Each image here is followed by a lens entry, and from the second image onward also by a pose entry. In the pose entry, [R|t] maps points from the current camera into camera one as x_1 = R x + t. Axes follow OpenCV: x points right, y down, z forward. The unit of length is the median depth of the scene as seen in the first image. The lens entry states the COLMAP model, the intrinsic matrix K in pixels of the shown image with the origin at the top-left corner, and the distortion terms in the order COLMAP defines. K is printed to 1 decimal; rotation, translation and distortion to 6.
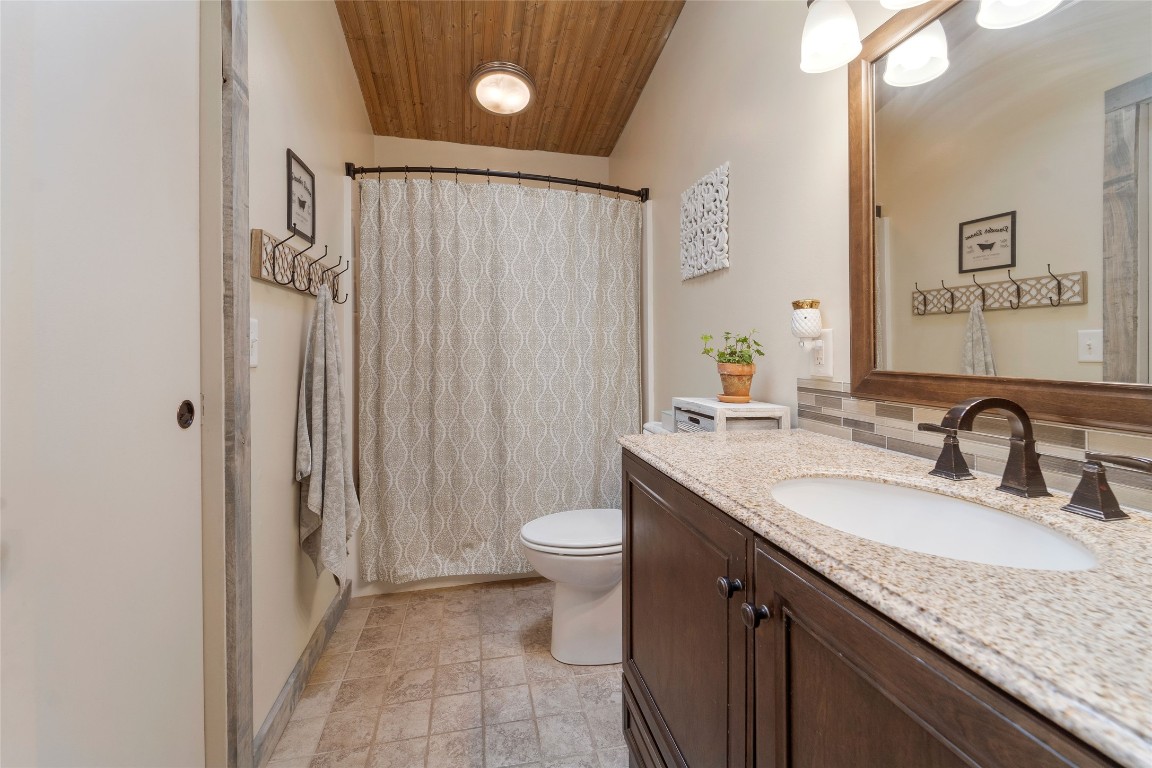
lens RADIAL K [[477.2, 0, 563.5], [0, 477.2, 328.3], [0, 0, 1]] dist [0.003909, -0.002113]
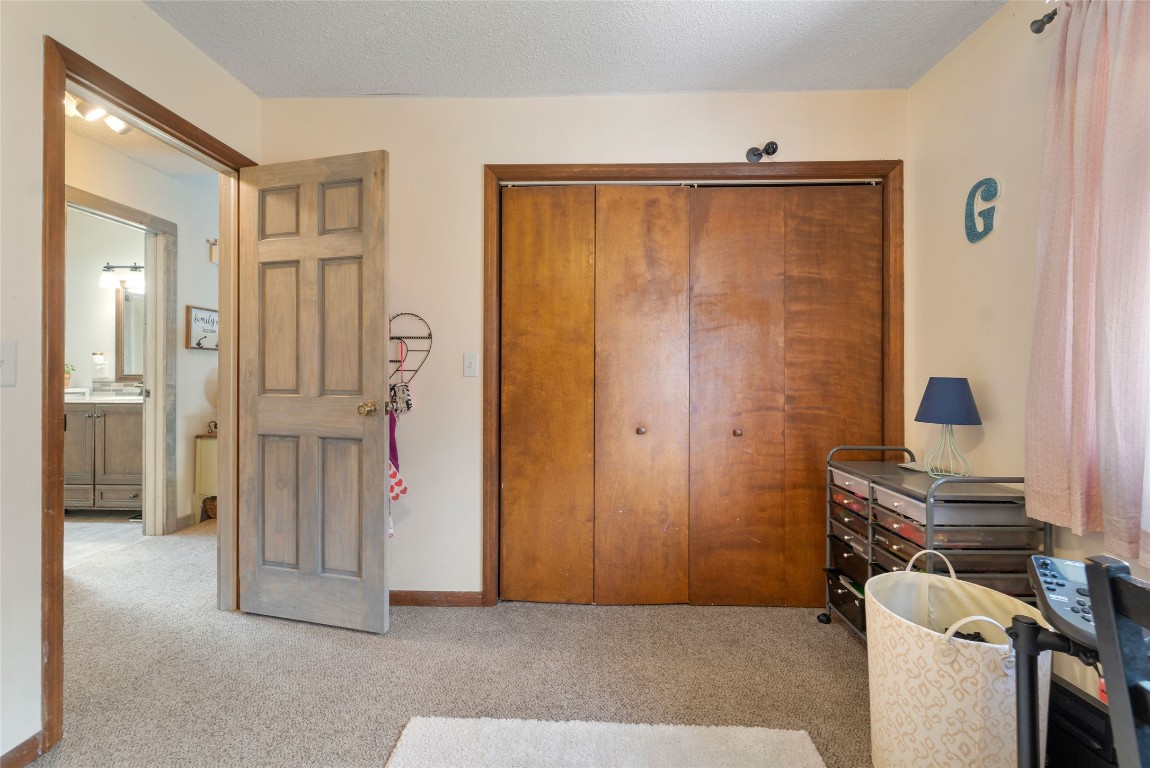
lens RADIAL K [[476.3, 0, 574.9], [0, 476.3, 374.1], [0, 0, 1]] dist [0.003909, -0.002113]
pose [[0.234857, -0.010210, 0.971976, -1.227291], [-0.043462, 0.998834, 0.020994, -0.081907], [-0.971058, -0.047175, 0.234140, -1.889706]]
